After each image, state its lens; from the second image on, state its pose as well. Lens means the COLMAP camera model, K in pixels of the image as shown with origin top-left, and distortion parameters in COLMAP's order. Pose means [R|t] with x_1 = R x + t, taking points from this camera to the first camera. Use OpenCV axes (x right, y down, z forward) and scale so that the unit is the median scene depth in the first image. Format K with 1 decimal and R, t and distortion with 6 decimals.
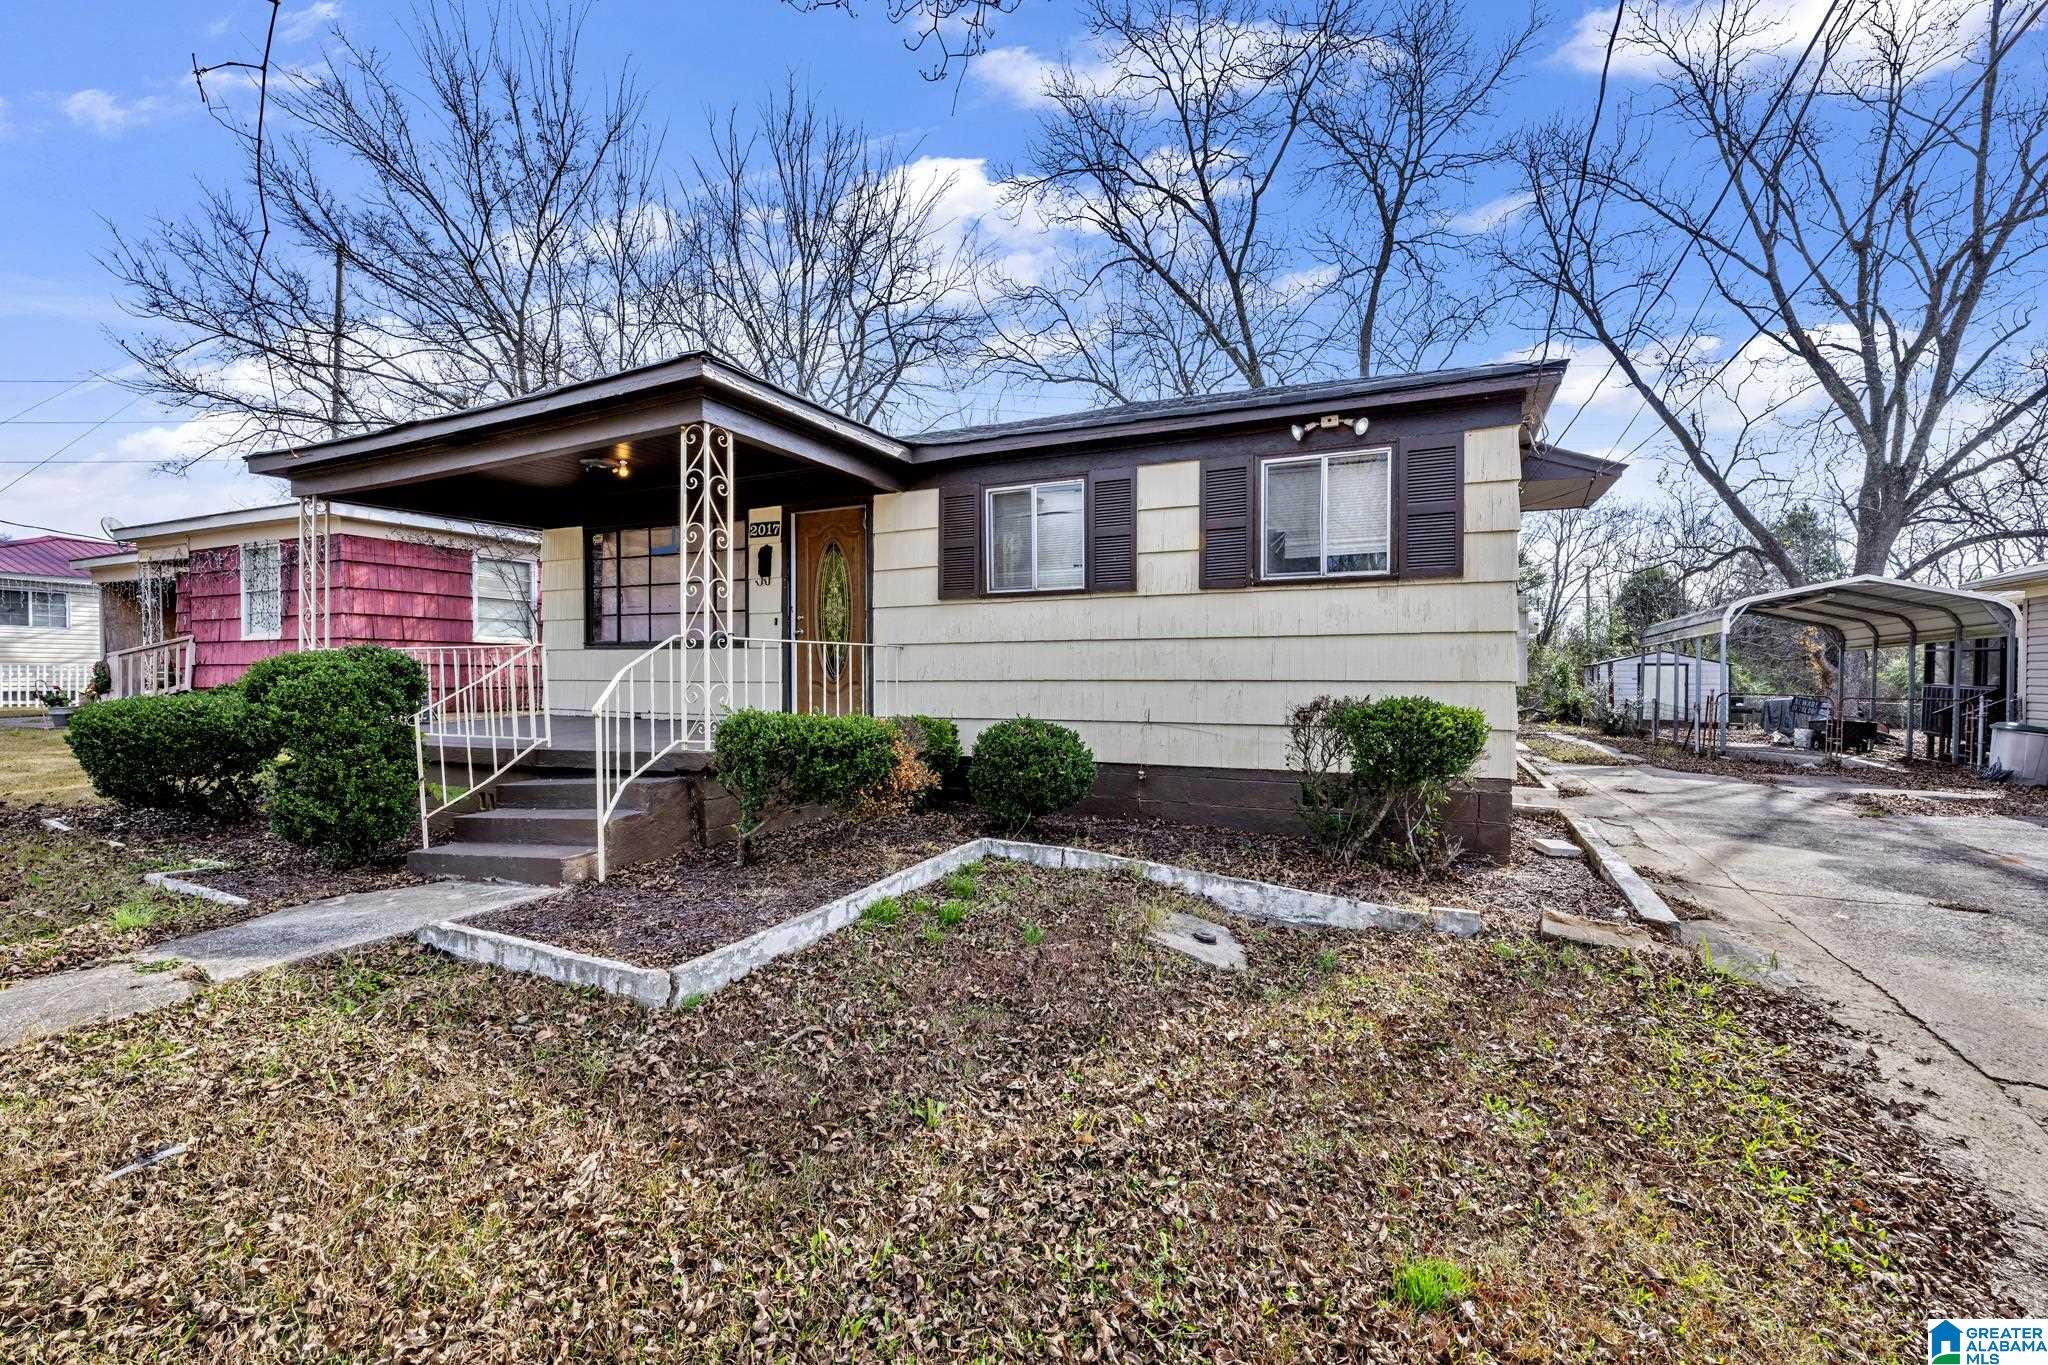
lens RADIAL K [[809.4, 0, 1023.2], [0, 809.4, 691.4], [0, 0, 1]] dist [0.000742, -0.000374]
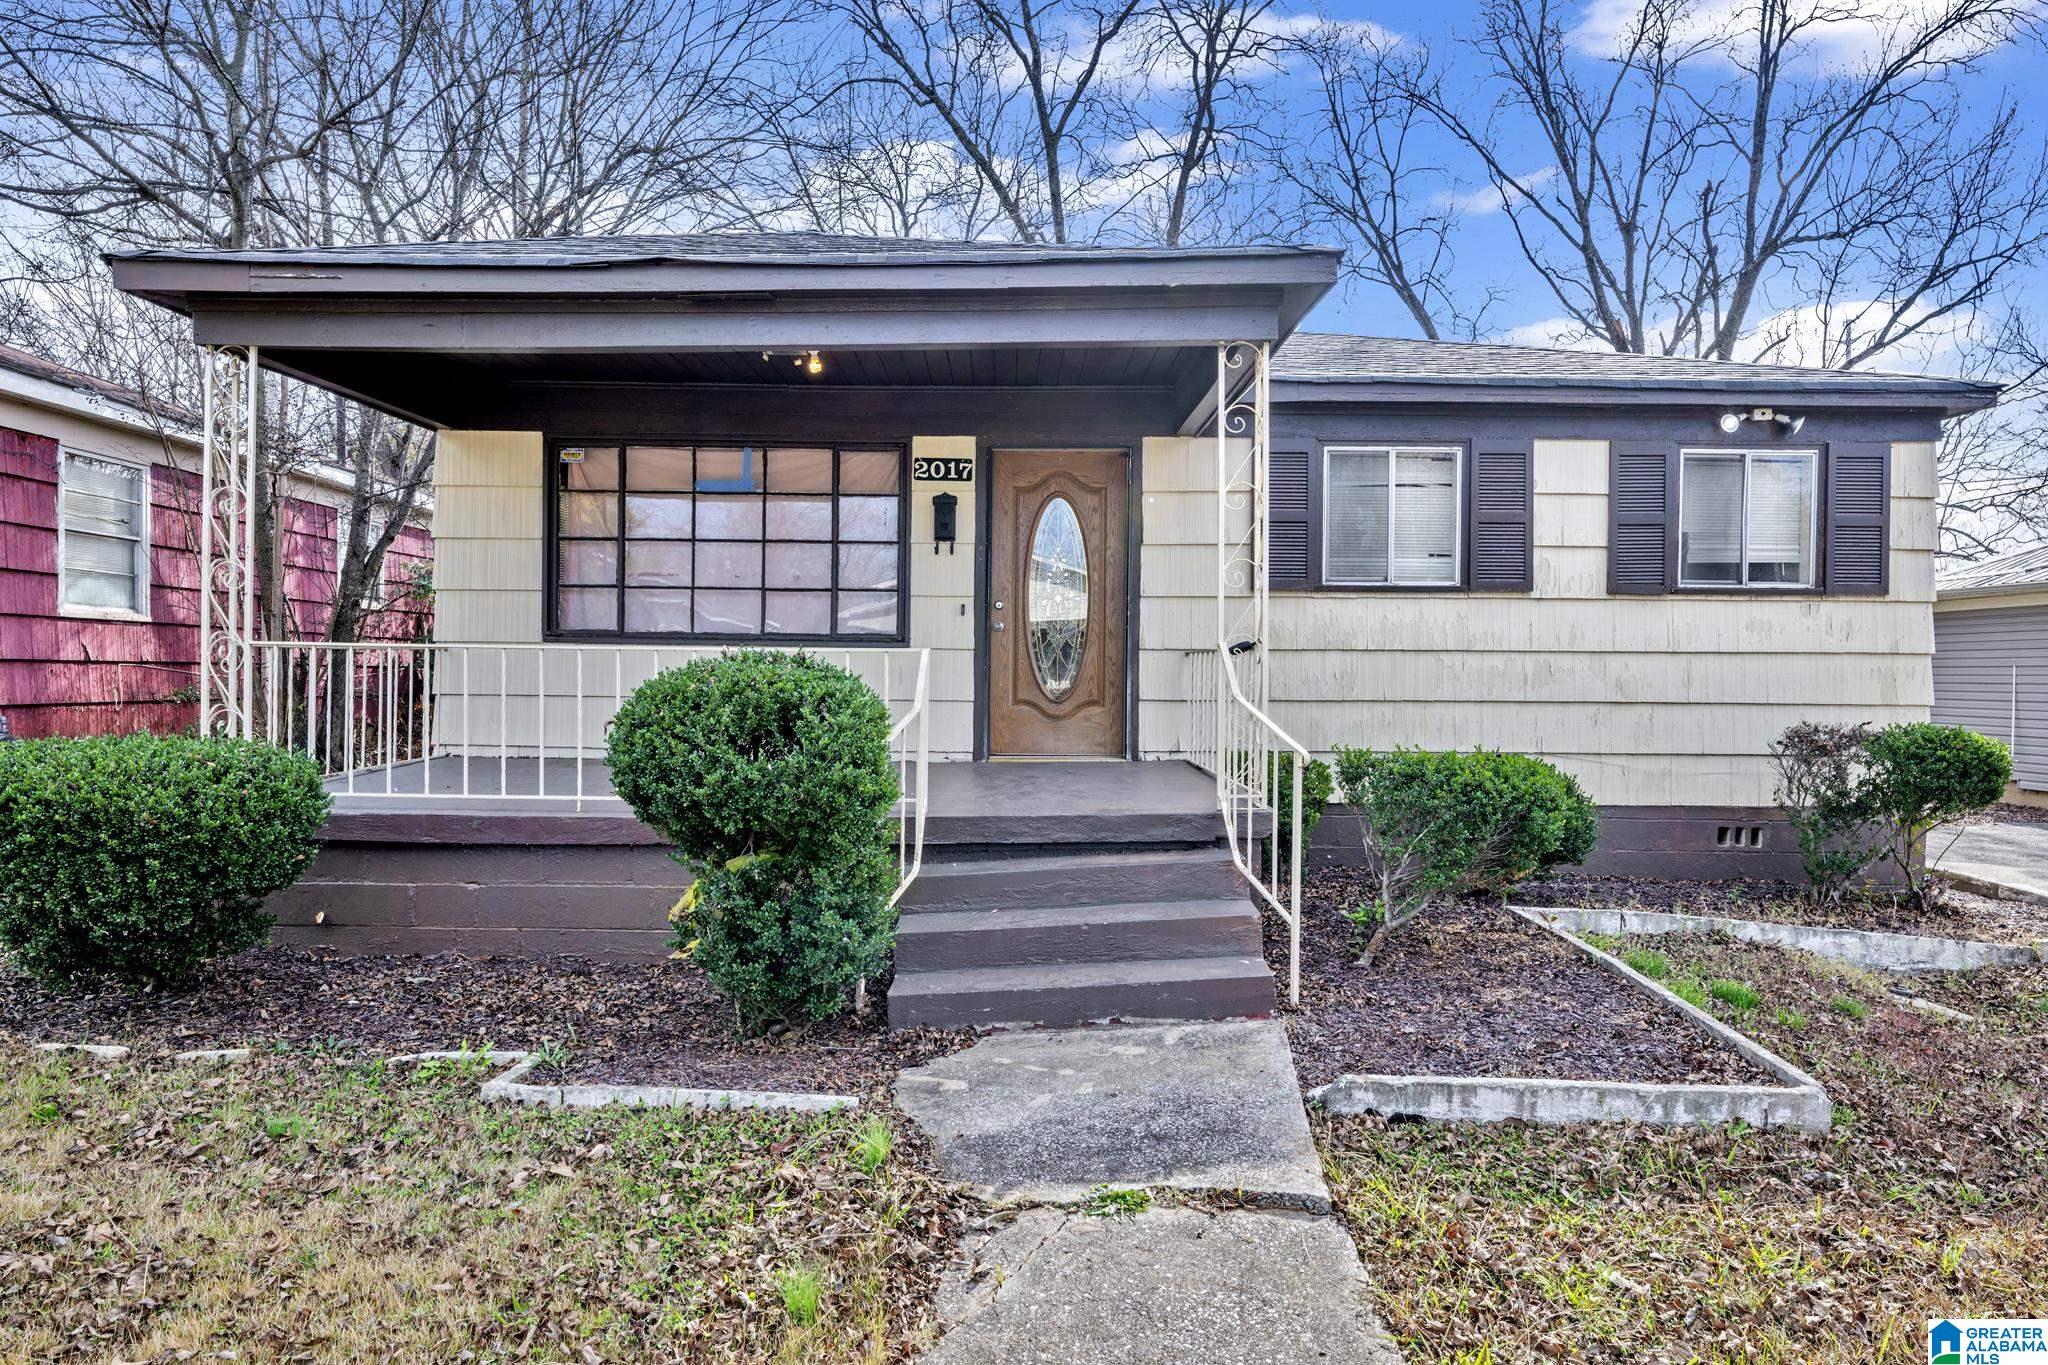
lens RADIAL K [[1191.1, 0, 1024.0], [0, 1191.1, 682.5], [0, 0, 1]] dist [-0.000317, 0.000145]
pose [[0.914785, 0.004827, 0.403913, -0.810650], [0.000035, 0.999928, -0.012029, -0.019121], [-0.403942, 0.011018, 0.914718, 0.114329]]
